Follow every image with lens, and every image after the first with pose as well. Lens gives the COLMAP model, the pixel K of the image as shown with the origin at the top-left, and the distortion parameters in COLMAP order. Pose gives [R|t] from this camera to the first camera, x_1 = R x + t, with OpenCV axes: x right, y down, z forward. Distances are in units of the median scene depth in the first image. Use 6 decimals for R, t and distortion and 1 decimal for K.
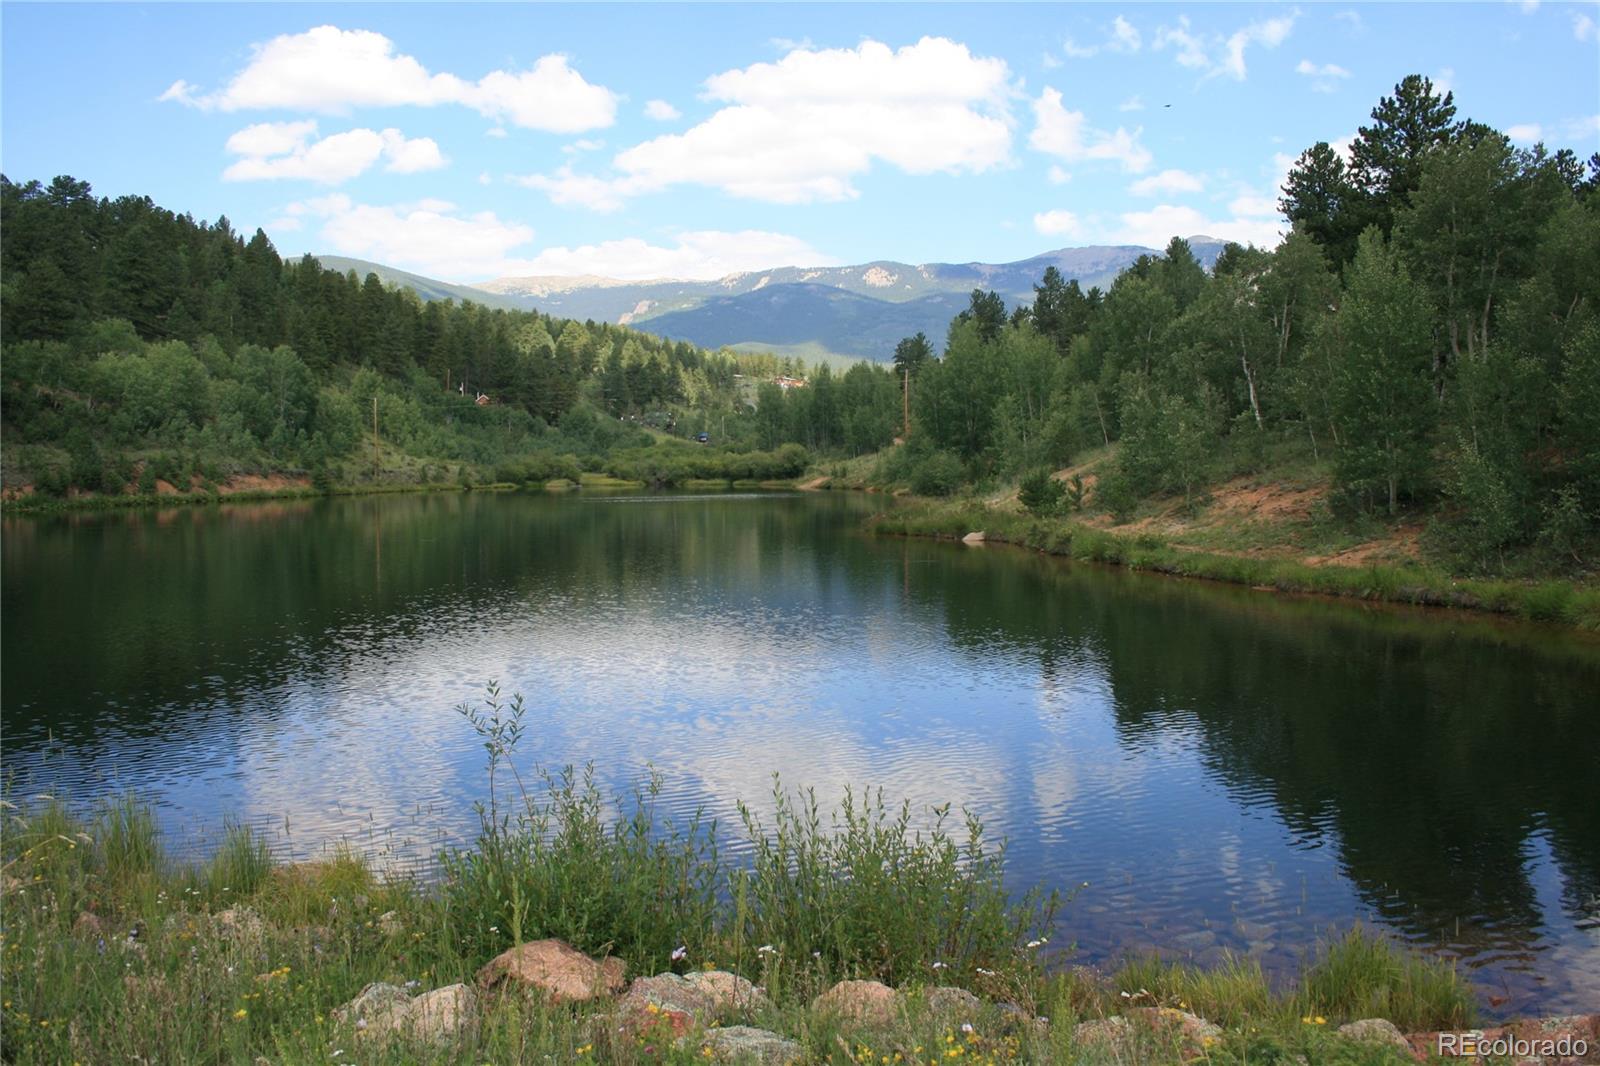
lens RADIAL K [[1364.9, 0, 799.2], [0, 1364.9, 527.9], [0, 0, 1]] dist [-0.150768, 0.106138]
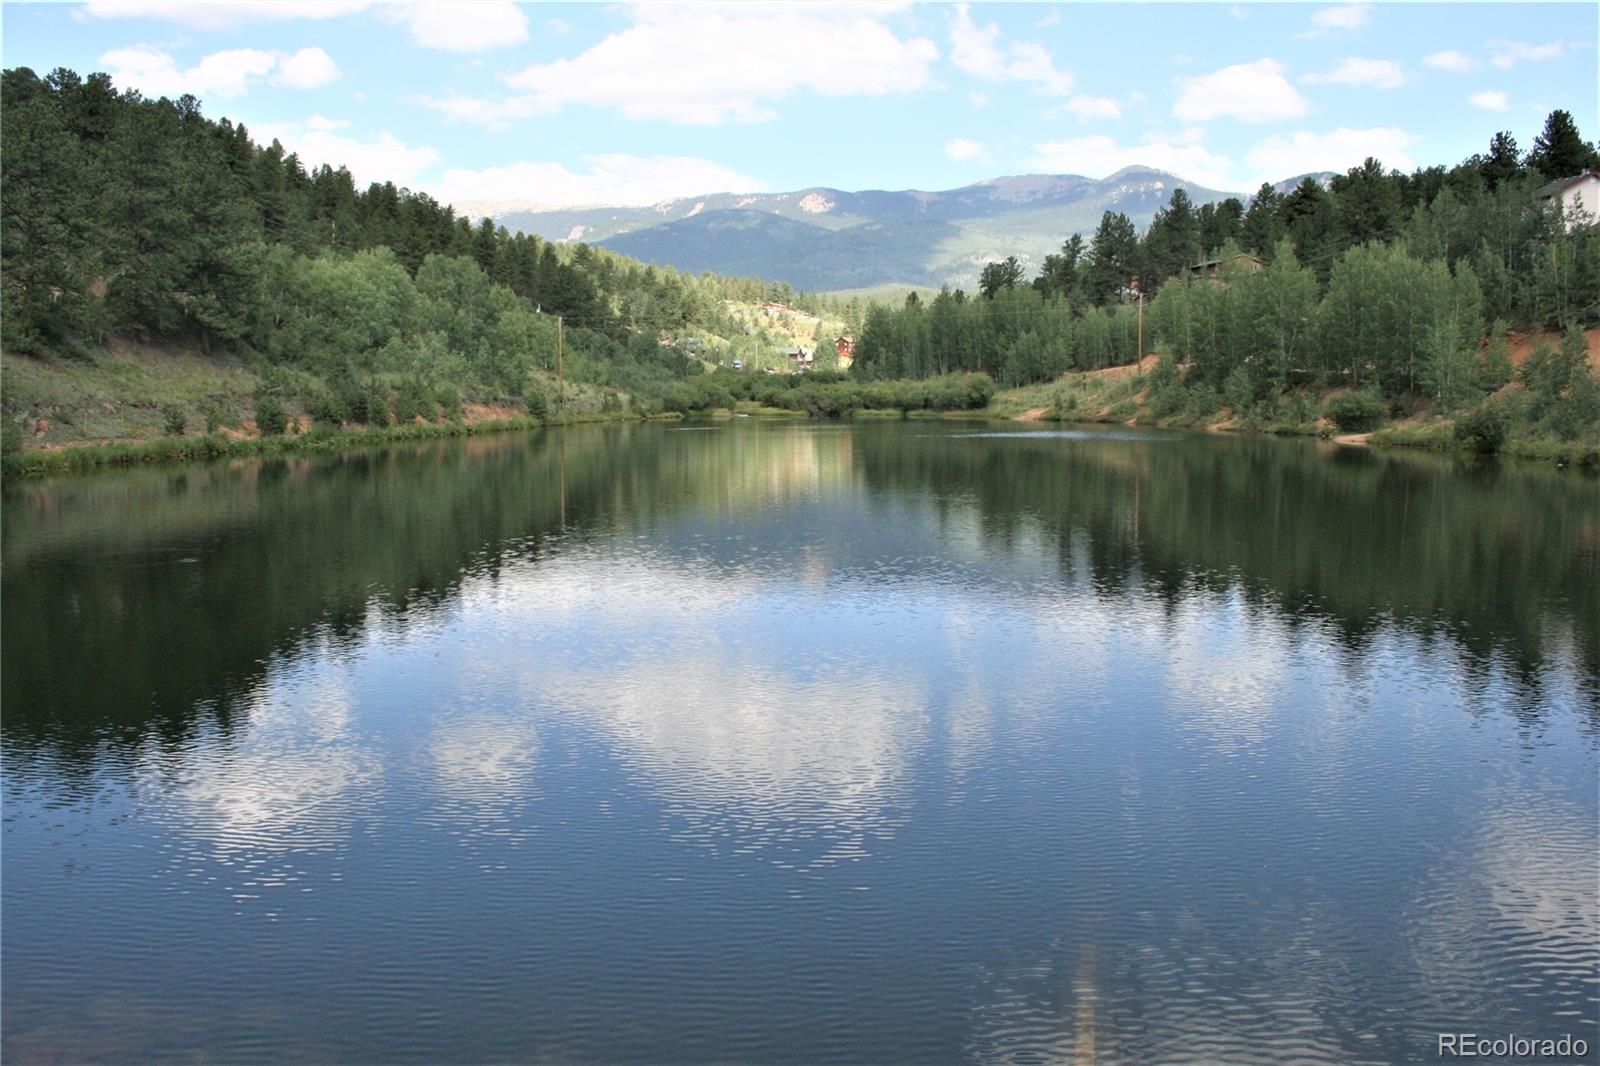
lens RADIAL K [[1364.9, 0, 805.1], [0, 1364.9, 529.3], [0, 0, 1]] dist [-0.150768, 0.106138]
pose [[0.998383, -0.001737, 0.056822, -0.165354], [-0.001292, 0.998581, 0.053235, -0.003223], [-0.056834, -0.053223, 0.996964, 0.071204]]
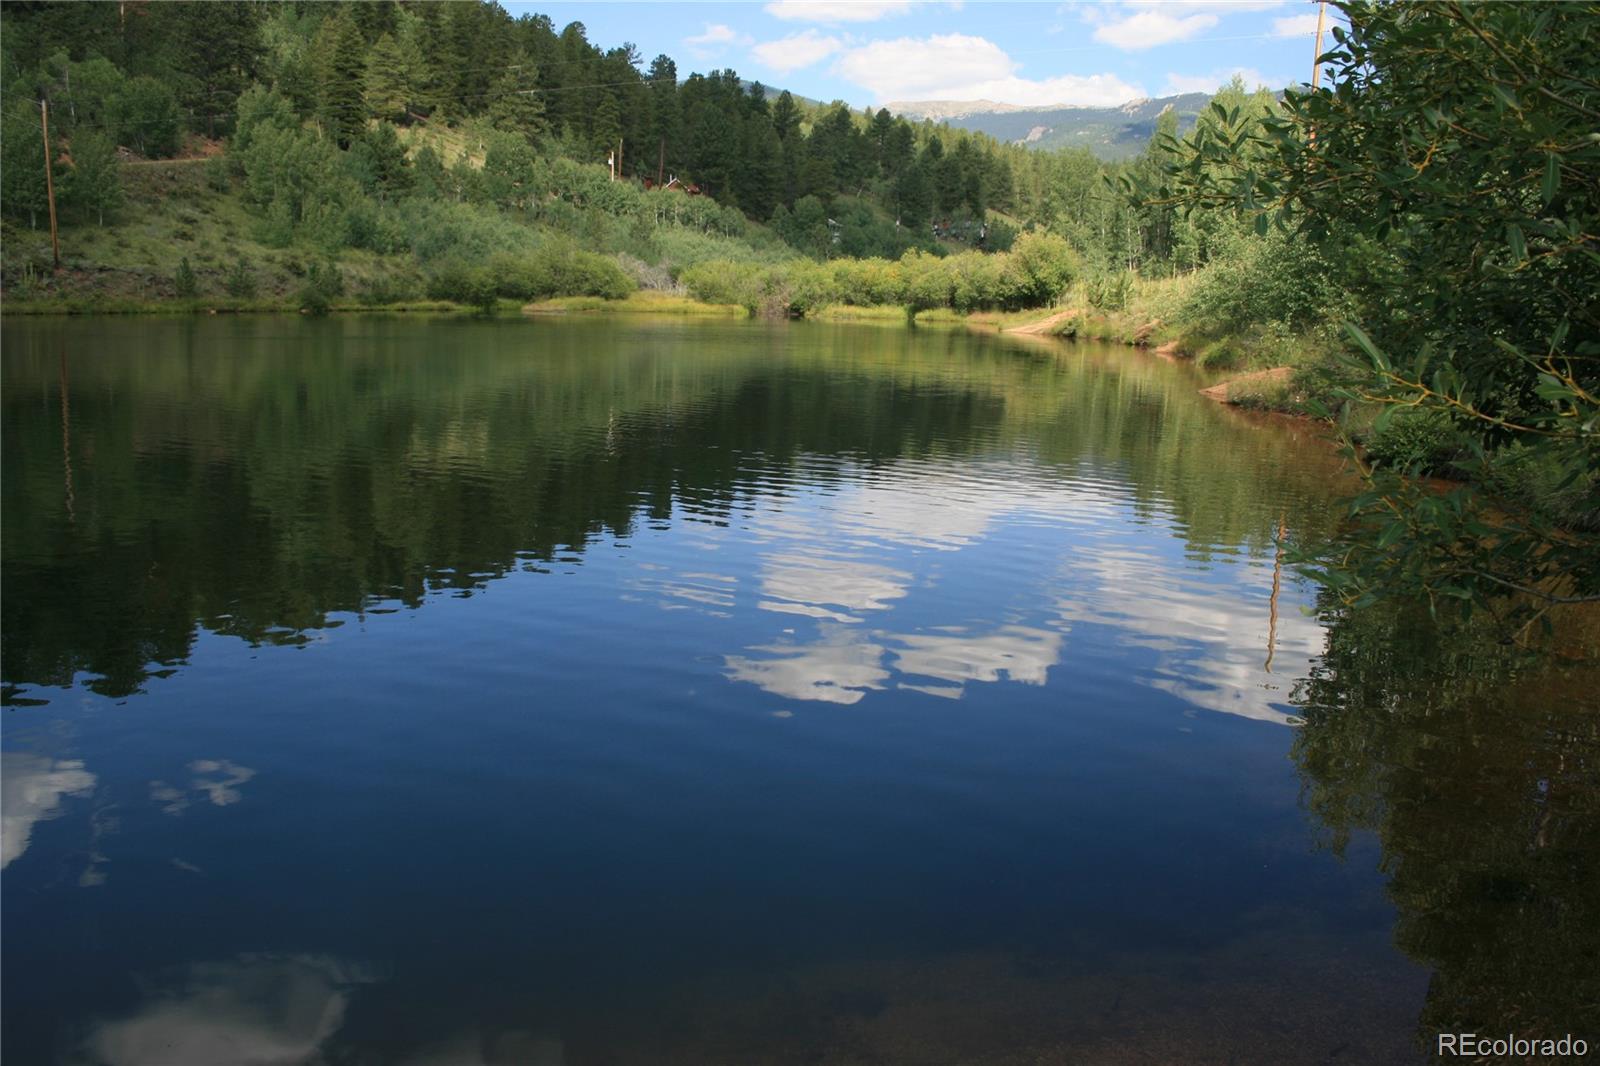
lens RADIAL K [[1364.9, 0, 800.3], [0, 1364.9, 534.2], [0, 0, 1]] dist [-0.150768, 0.106138]
pose [[0.959912, 0.076579, -0.269636, 0.043504], [-0.042021, 0.990400, 0.131688, -0.017679], [0.277132, -0.115078, 0.953915, 0.515419]]
